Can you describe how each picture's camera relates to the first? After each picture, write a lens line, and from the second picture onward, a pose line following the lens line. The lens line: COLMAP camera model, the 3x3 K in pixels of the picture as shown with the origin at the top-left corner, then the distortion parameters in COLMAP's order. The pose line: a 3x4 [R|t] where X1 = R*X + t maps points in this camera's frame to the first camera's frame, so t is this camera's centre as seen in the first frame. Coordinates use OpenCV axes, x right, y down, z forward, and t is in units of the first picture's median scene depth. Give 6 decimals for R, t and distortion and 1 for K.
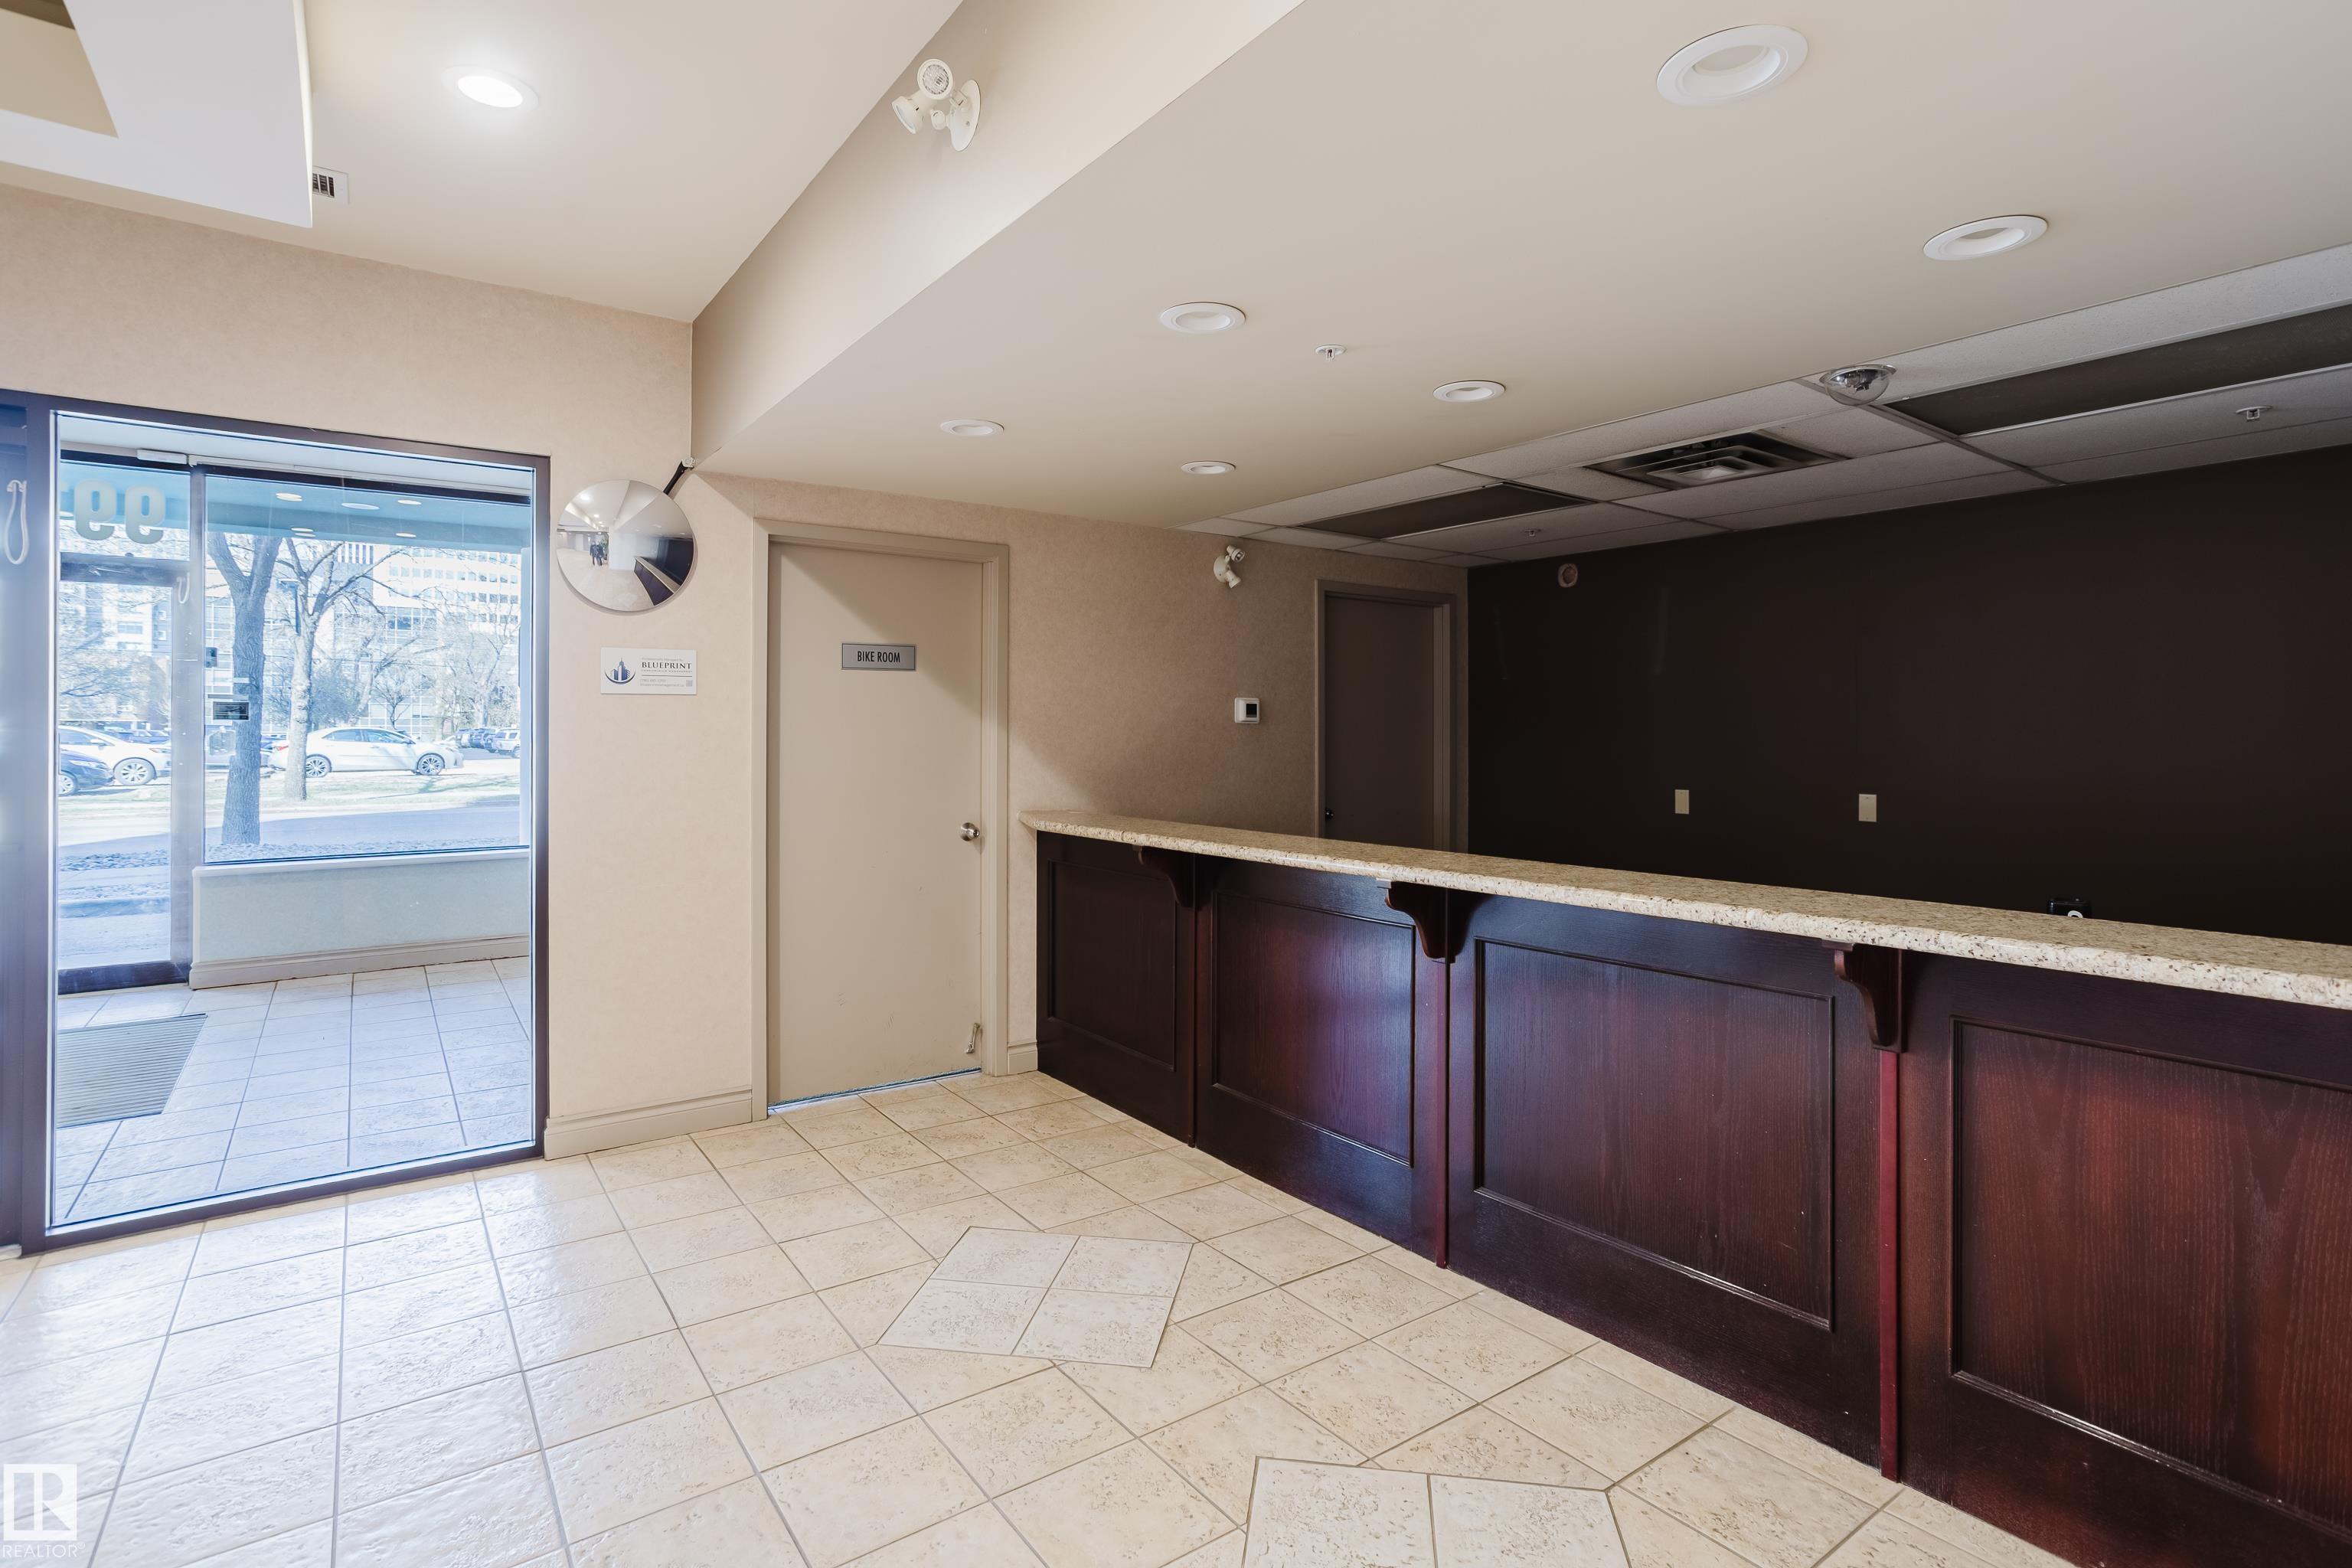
lens RADIAL K [[1156.4, 0, 1172.9], [0, 1156.4, 705.6], [0, 0, 1]] dist [-0.001085, -0.000285]
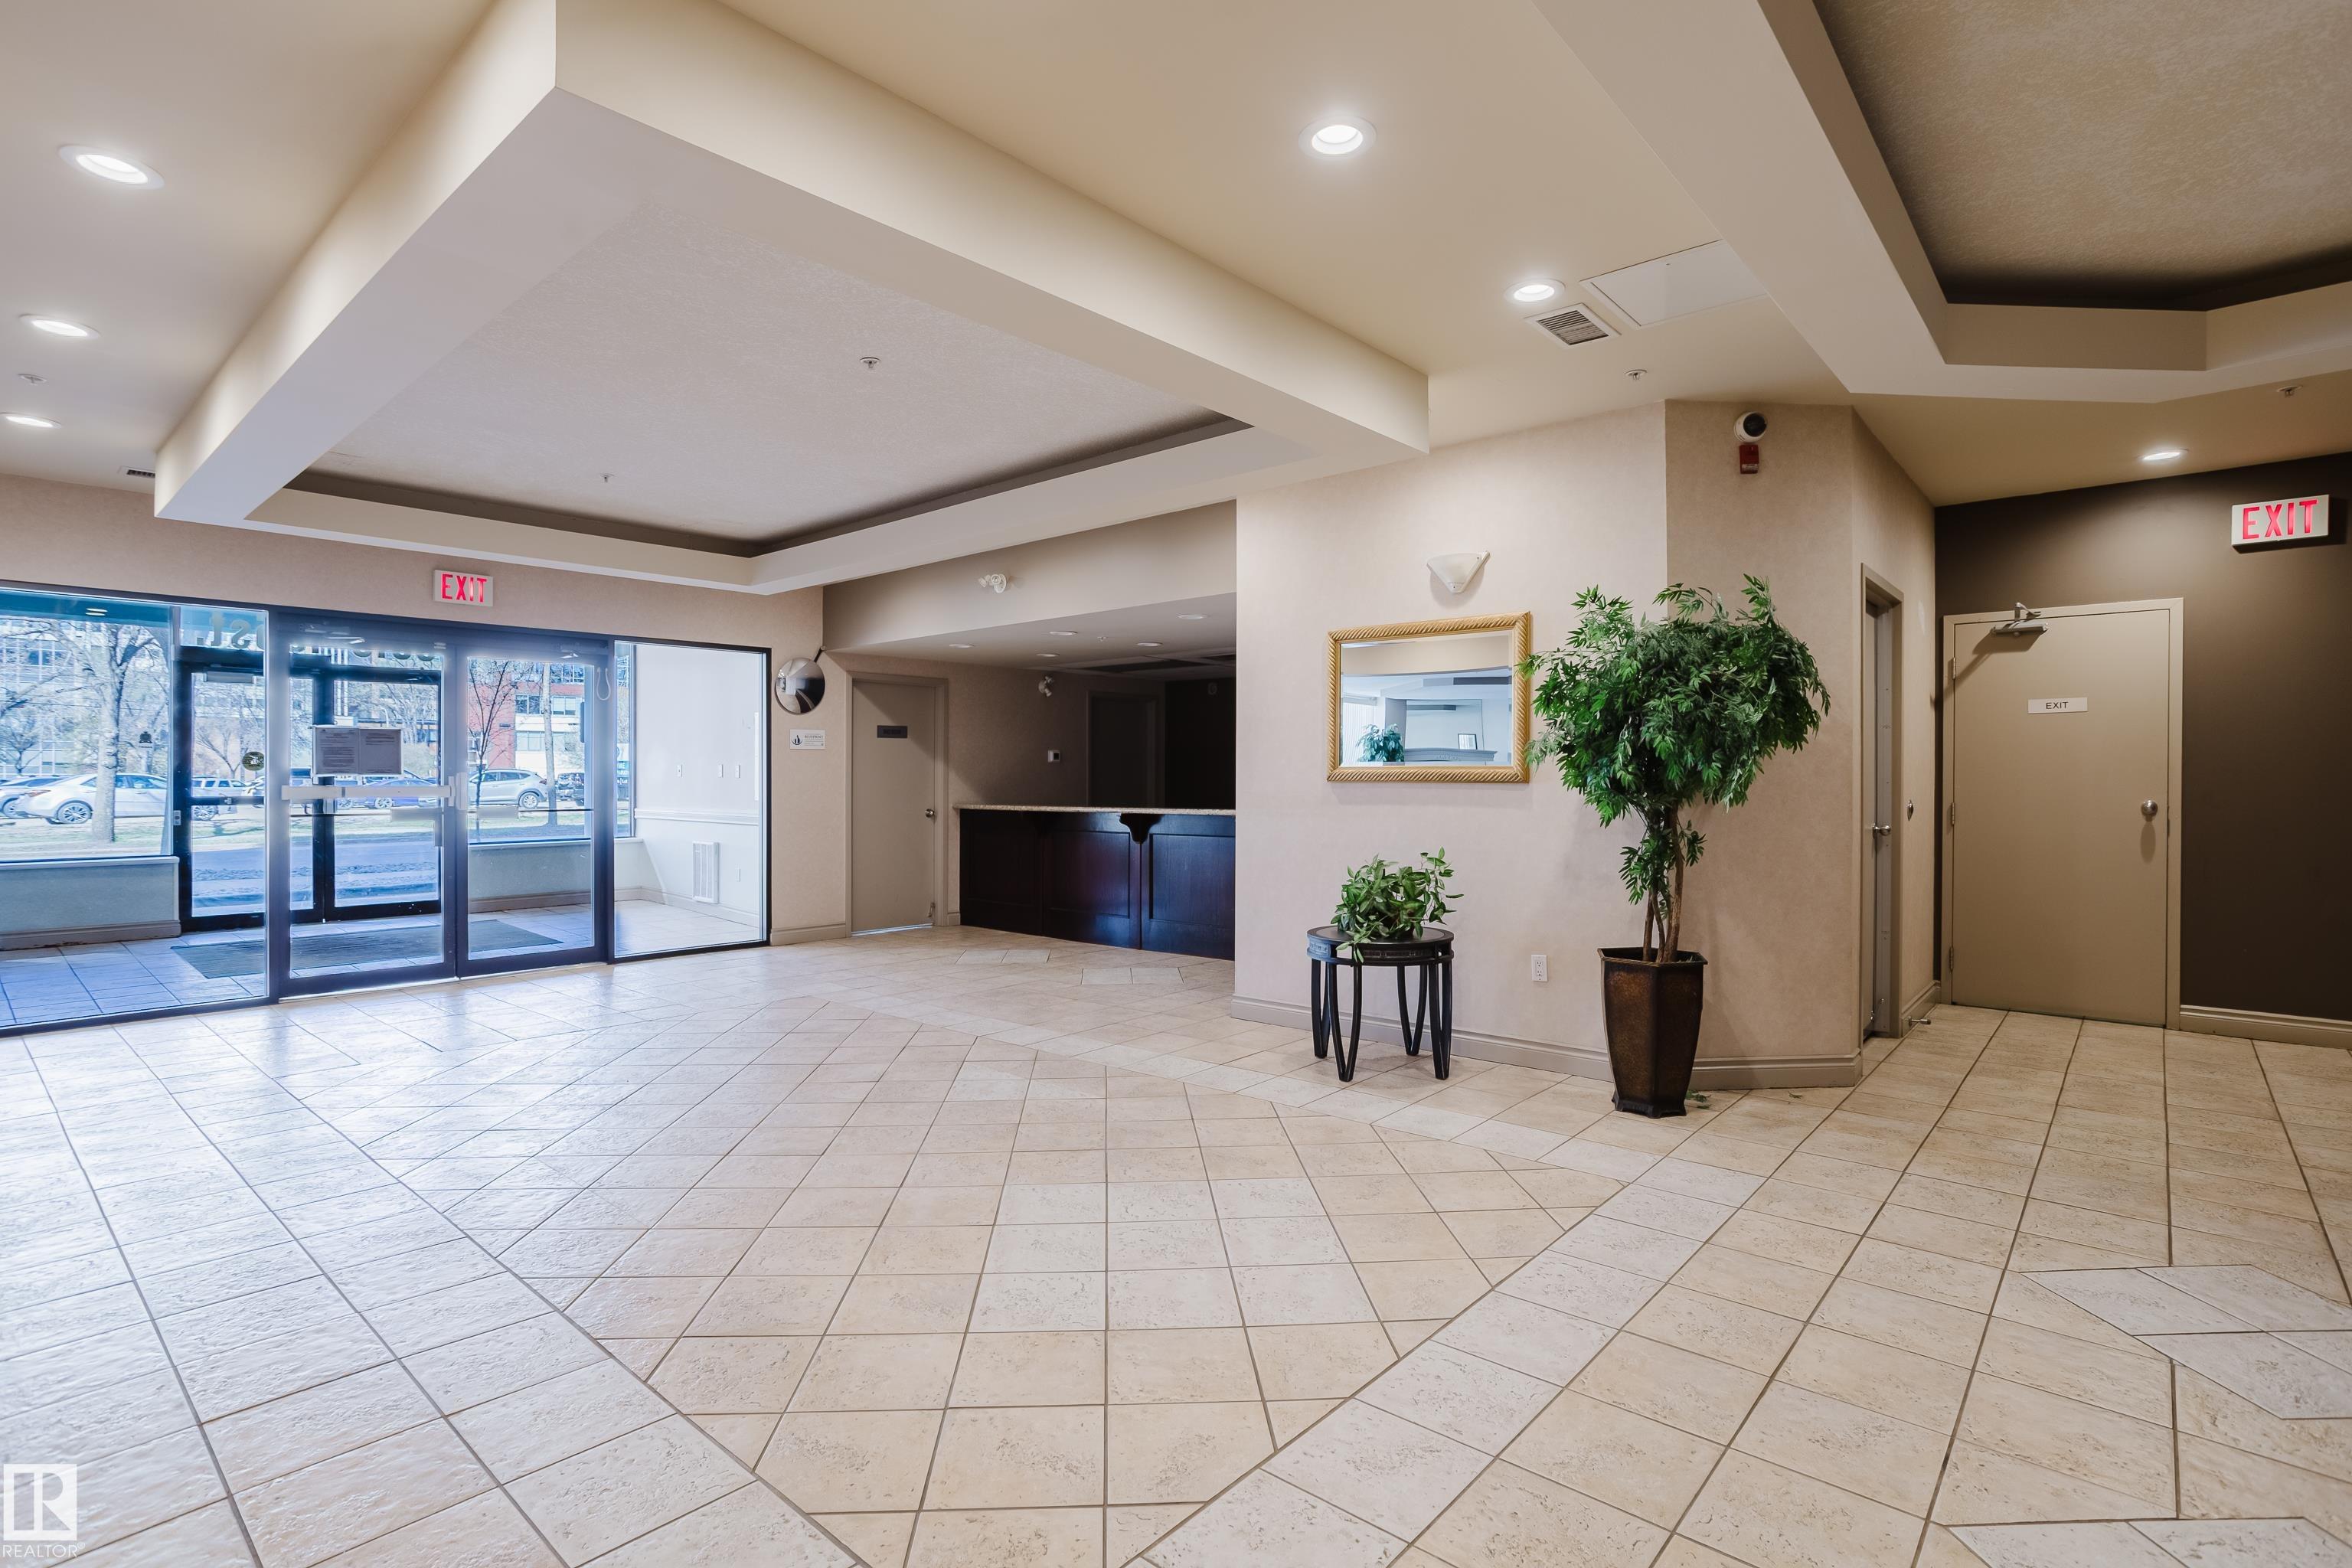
lens RADIAL K [[1138.2, 0, 1176.0], [0, 1138.2, 784.0], [0, 0, 1]] dist [-0.057747, 0.037686]
pose [[0.974841, -0.004970, 0.222848, -0.203099], [-0.001368, 0.999599, 0.028274, -0.004613], [-0.222899, -0.027867, 0.974443, -1.169549]]
